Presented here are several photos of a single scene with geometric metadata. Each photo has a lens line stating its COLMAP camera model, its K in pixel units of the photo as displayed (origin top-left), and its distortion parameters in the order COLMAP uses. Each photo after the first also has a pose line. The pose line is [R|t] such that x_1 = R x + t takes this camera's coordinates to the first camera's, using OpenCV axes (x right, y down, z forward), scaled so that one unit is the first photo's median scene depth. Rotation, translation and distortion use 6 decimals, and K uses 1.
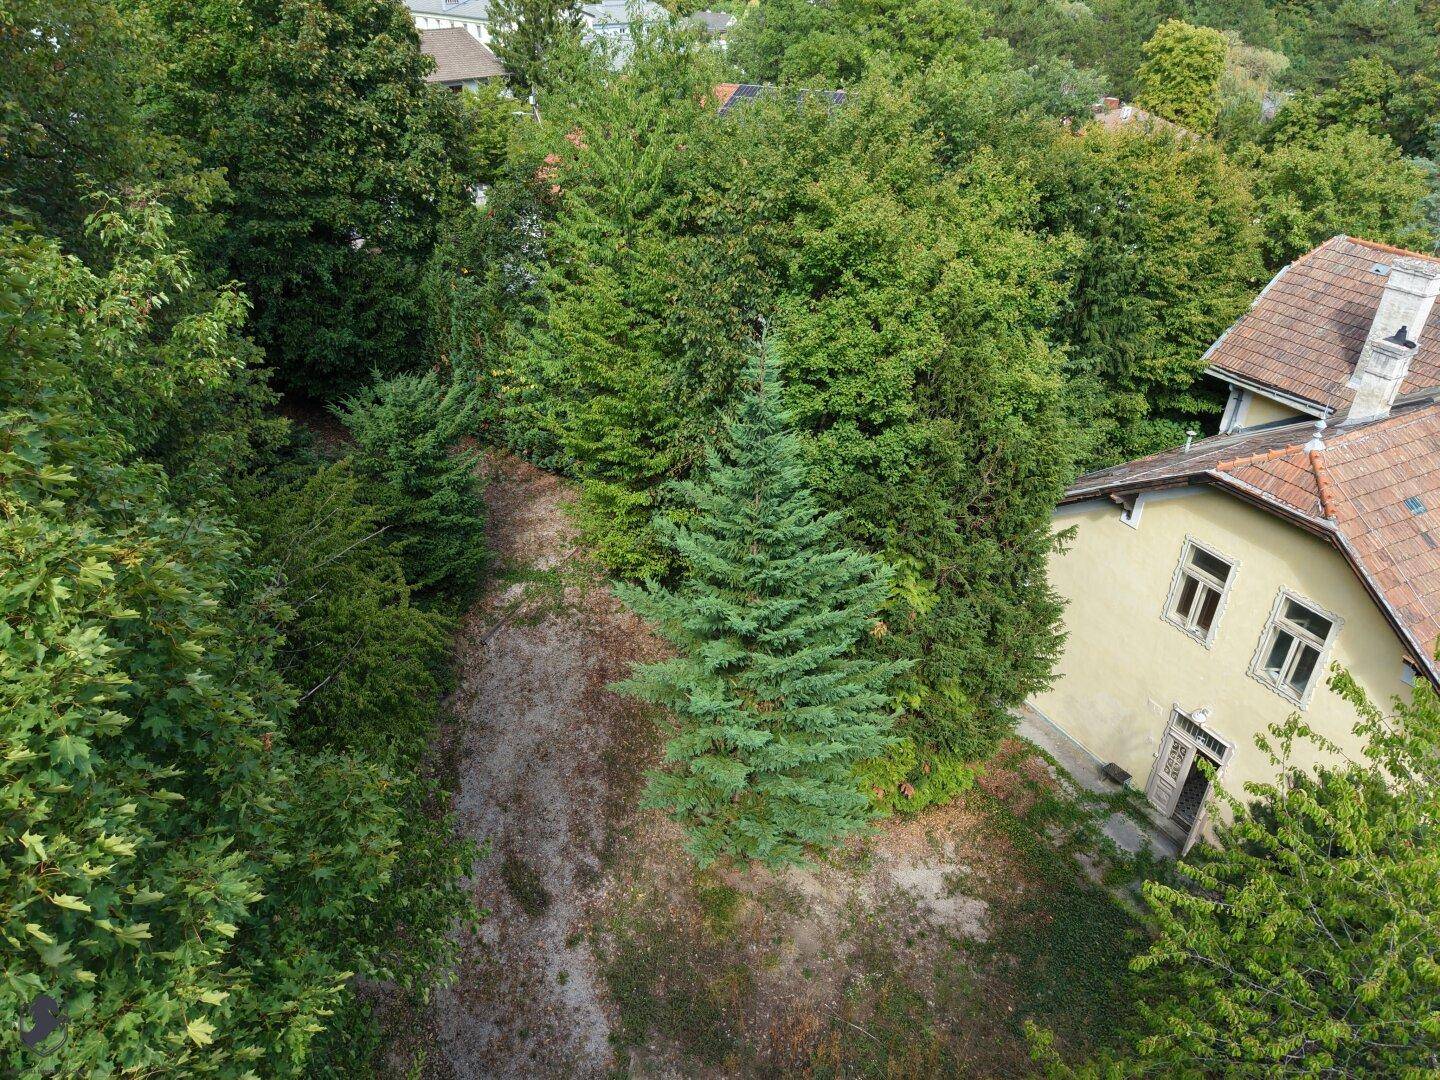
lens RADIAL K [[956.2, 0, 722.7], [0, 956.2, 526.8], [0, 0, 1]] dist [0.026855, -0.034465]
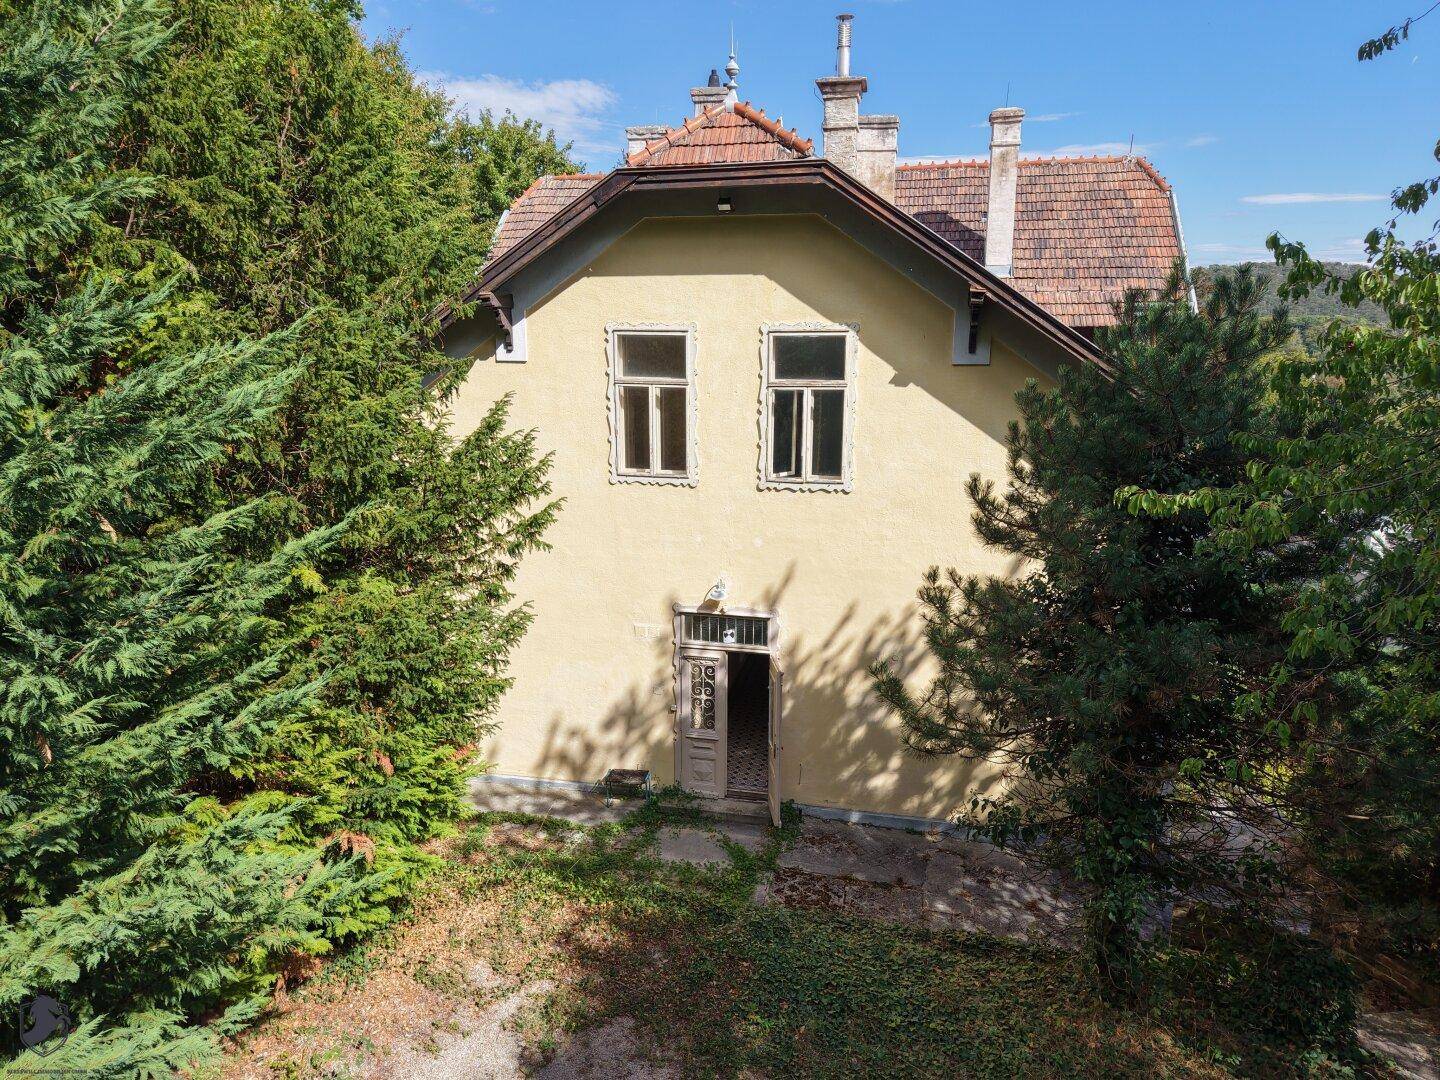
lens RADIAL K [[956.2, 0, 723.6], [0, 956.2, 552.3], [0, 0, 1]] dist [0.026855, -0.034465]
pose [[0.650183, -0.187294, 0.736331, 0.033050], [0.397602, 0.909719, -0.119687, 0.258536], [-0.647437, 0.370585, 0.665952, 0.583898]]
